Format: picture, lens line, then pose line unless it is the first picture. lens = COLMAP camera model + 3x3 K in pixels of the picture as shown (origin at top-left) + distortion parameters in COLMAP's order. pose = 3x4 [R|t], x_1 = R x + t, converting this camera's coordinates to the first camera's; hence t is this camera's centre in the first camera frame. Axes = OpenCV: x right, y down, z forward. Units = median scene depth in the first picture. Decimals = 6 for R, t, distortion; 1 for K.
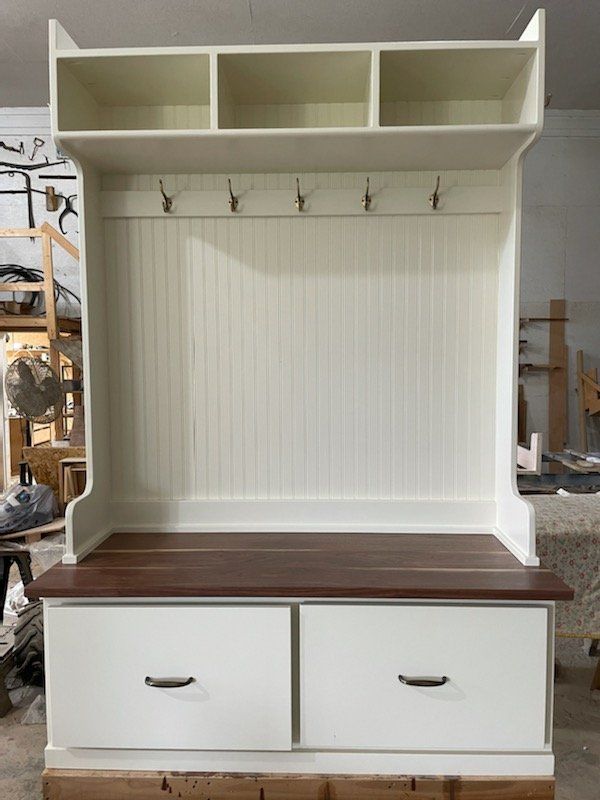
lens RADIAL K [[610.5, 0, 300.0], [0, 610.5, 400.0], [0, 0, 1]] dist [0.005795, -0.009789]
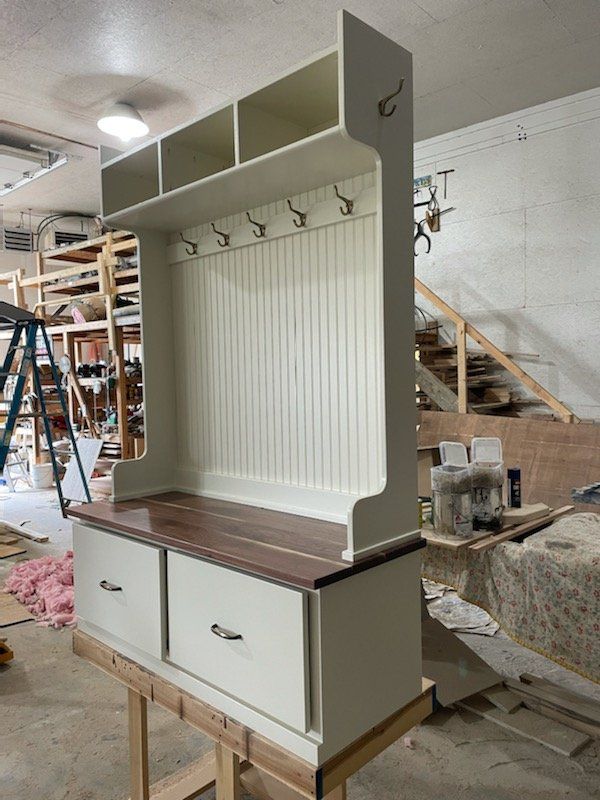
lens RADIAL K [[610.5, 0, 300.0], [0, 610.5, 400.0], [0, 0, 1]] dist [0.005795, -0.009789]
pose [[0.745470, 0.018423, -0.666285, 0.851357], [-0.029974, 0.999533, -0.005899, 0.011190], [0.665865, 0.024369, 0.745674, 0.164278]]
